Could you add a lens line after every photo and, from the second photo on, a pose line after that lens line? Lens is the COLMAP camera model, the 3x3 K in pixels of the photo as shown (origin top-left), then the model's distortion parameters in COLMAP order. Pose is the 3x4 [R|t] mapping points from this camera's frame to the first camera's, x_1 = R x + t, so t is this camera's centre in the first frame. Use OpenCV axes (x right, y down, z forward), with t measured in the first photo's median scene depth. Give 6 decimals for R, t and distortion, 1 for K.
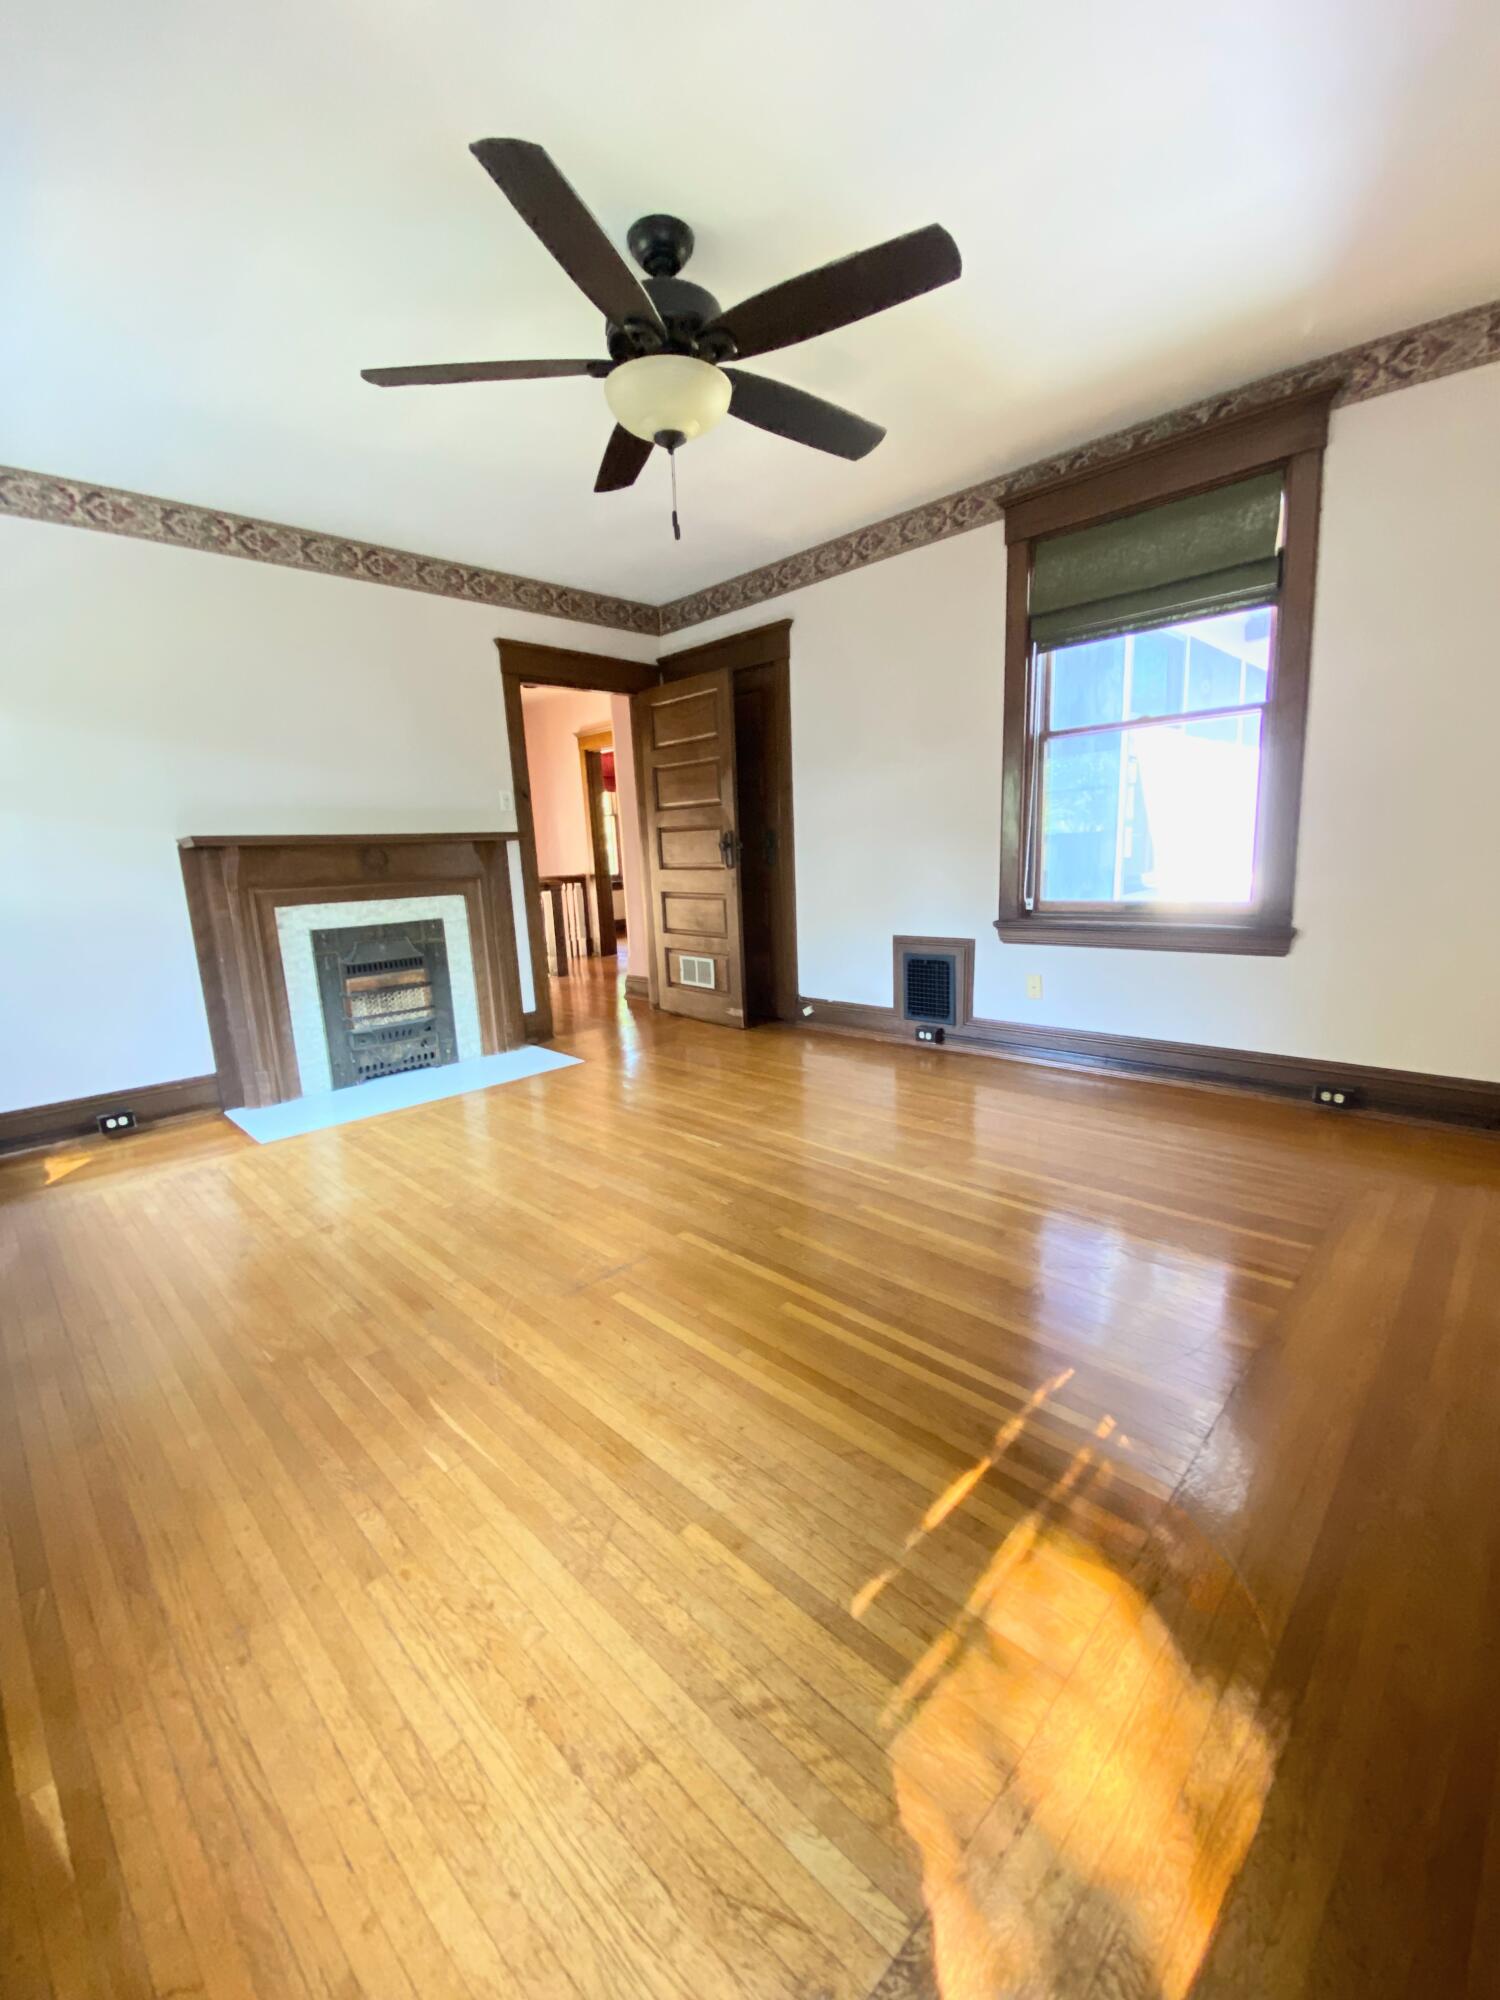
lens RADIAL K [[799.2, 0, 743.4], [0, 799.2, 1001.4], [0, 0, 1]] dist [0.023539, -0.023527]
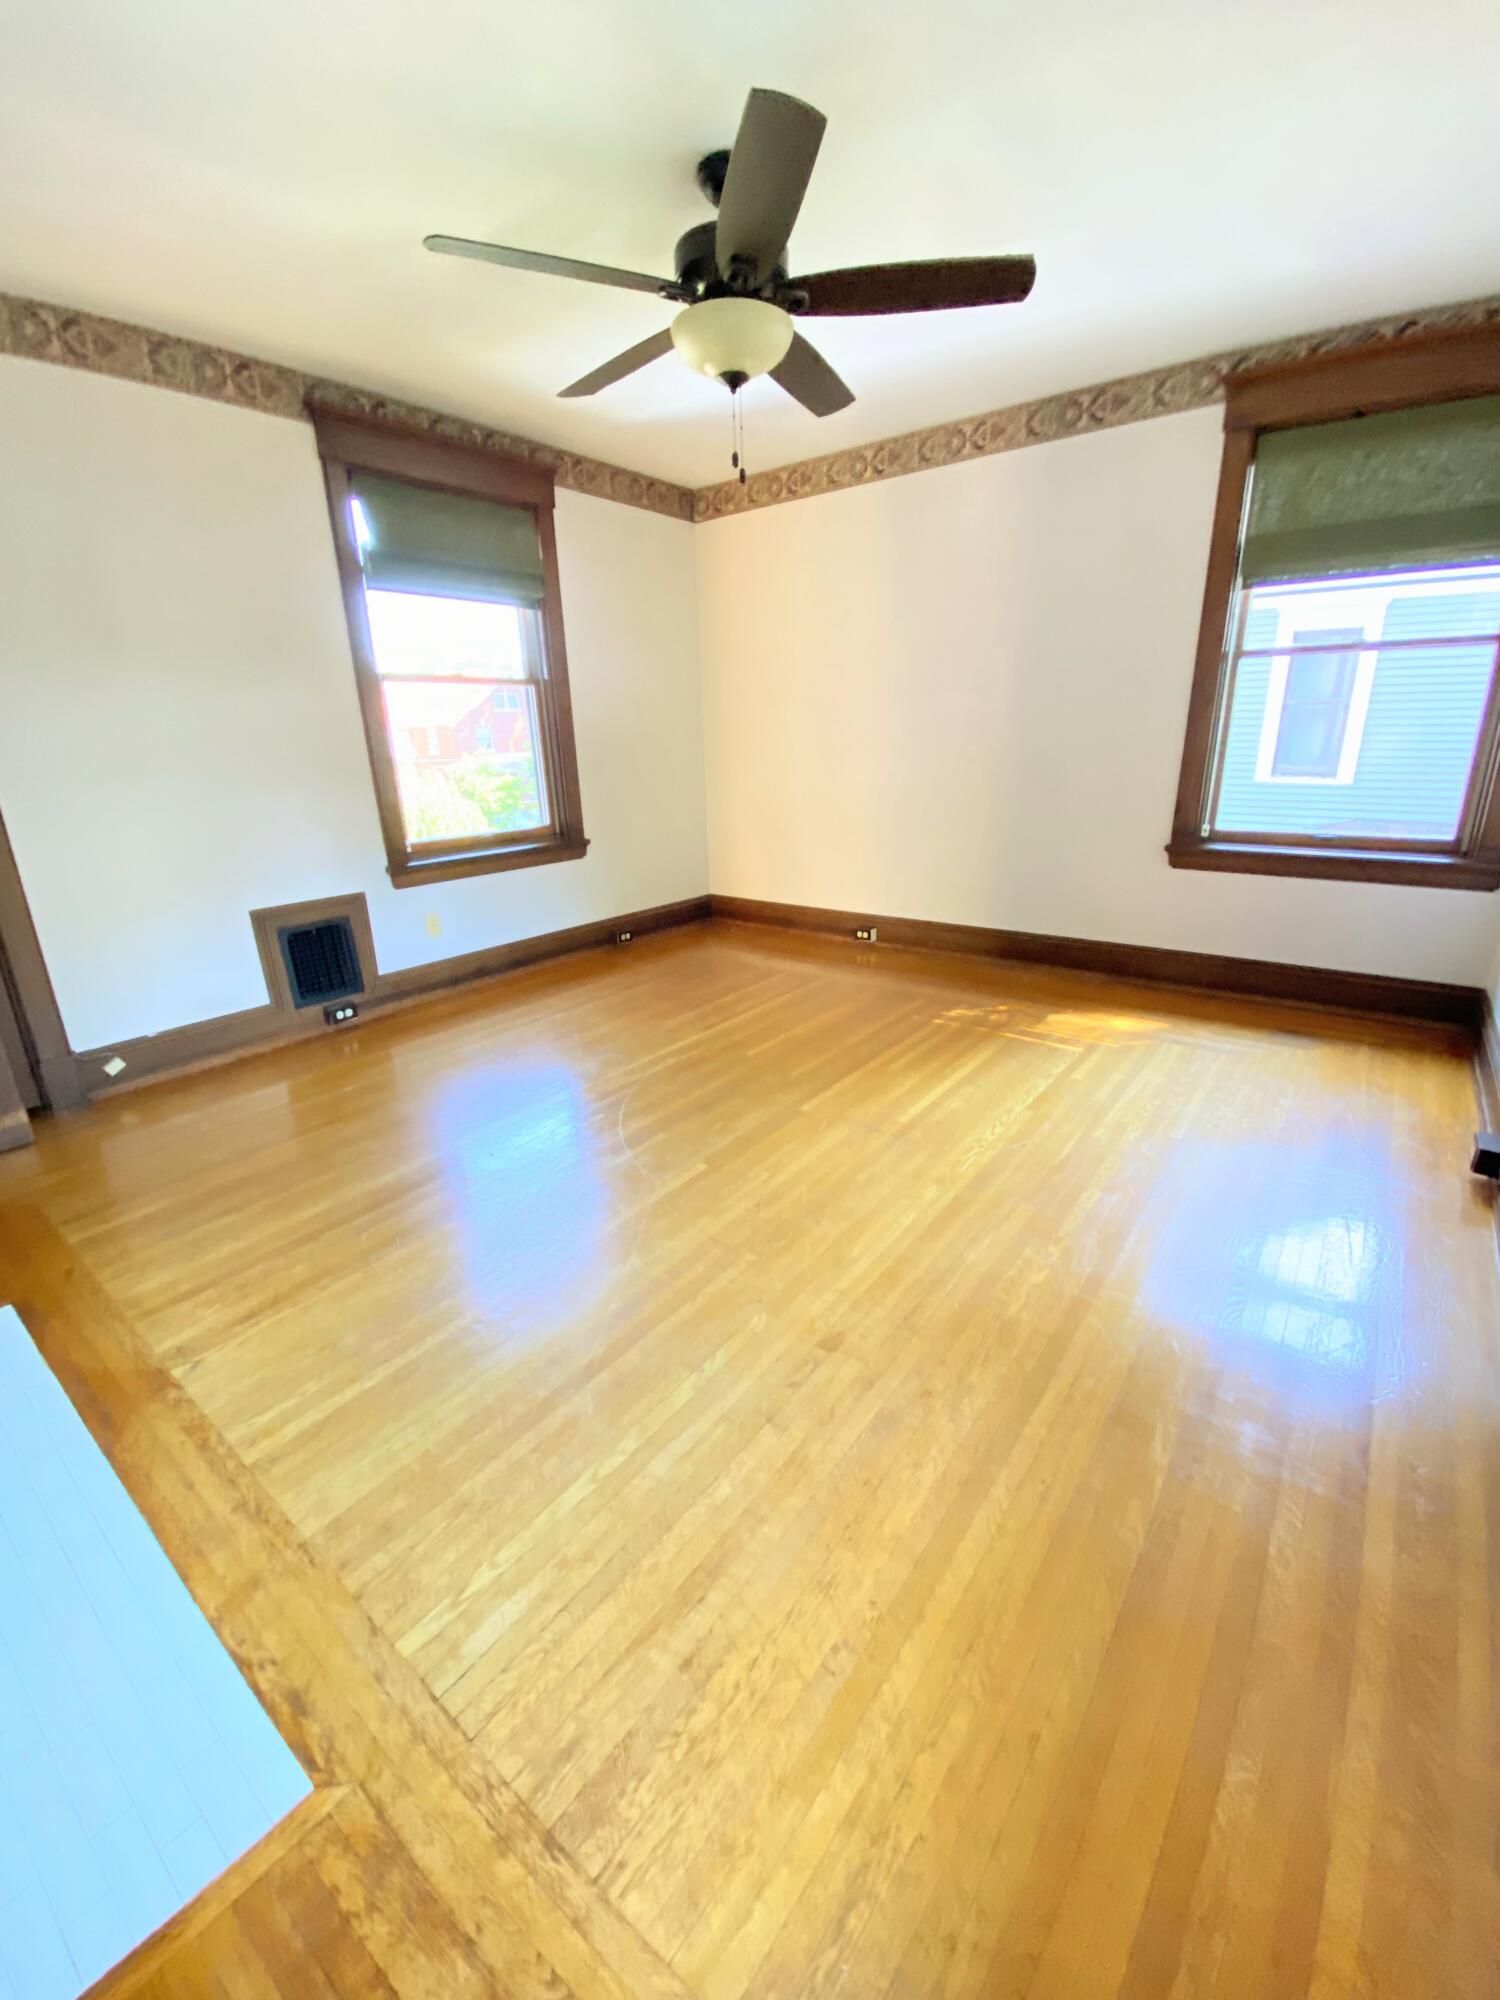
lens RADIAL K [[799.2, 0, 743.4], [0, 799.2, 1001.4], [0, 0, 1]] dist [0.023539, -0.023527]
pose [[-0.108769, -0.267915, 0.957283, -0.697965], [0.225993, 0.931116, 0.286269, -0.130441], [-0.968038, 0.247476, -0.040730, 0.661330]]
